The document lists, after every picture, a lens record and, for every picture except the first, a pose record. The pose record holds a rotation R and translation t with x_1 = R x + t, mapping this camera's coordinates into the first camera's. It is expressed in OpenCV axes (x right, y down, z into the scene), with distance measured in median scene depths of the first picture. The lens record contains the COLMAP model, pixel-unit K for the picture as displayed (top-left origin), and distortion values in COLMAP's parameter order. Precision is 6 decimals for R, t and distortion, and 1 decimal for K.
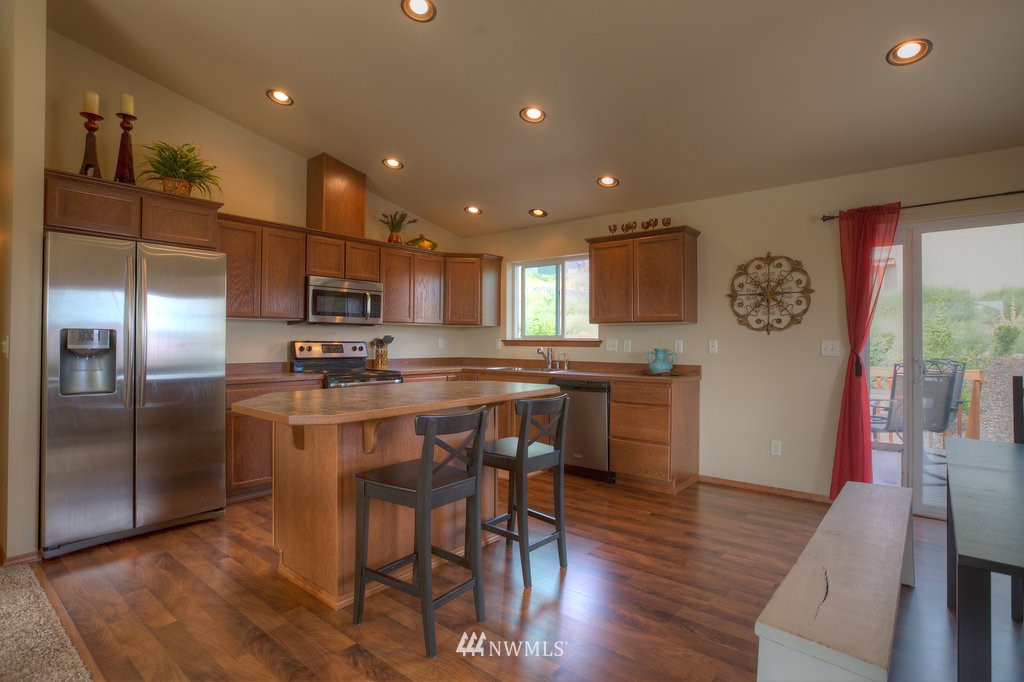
lens RADIAL K [[523.1, 0, 511.0], [0, 523.1, 343.6], [0, 0, 1]] dist [0.000351, 0.001017]
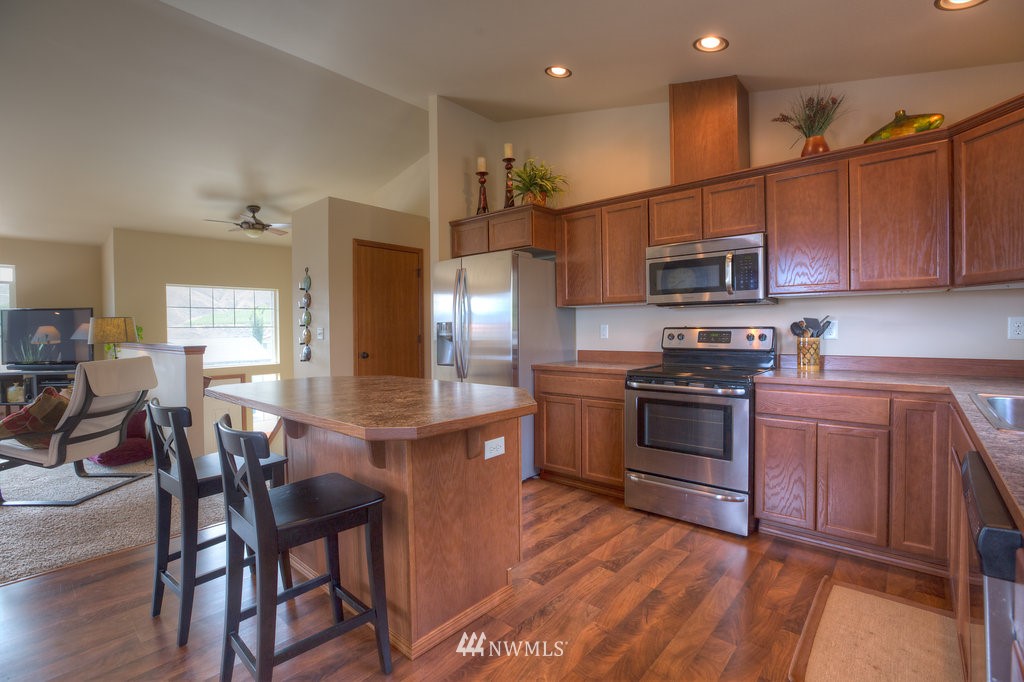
lens RADIAL K [[474.7, 0, 510.5], [0, 474.7, 334.3], [0, 0, 1]] dist [-0.017461, 0.003268]
pose [[-0.038877, 0.011808, -0.999174, 0.086245], [0.007180, 0.999908, 0.011538, -0.000956], [0.999218, -0.006726, -0.038958, 0.191271]]
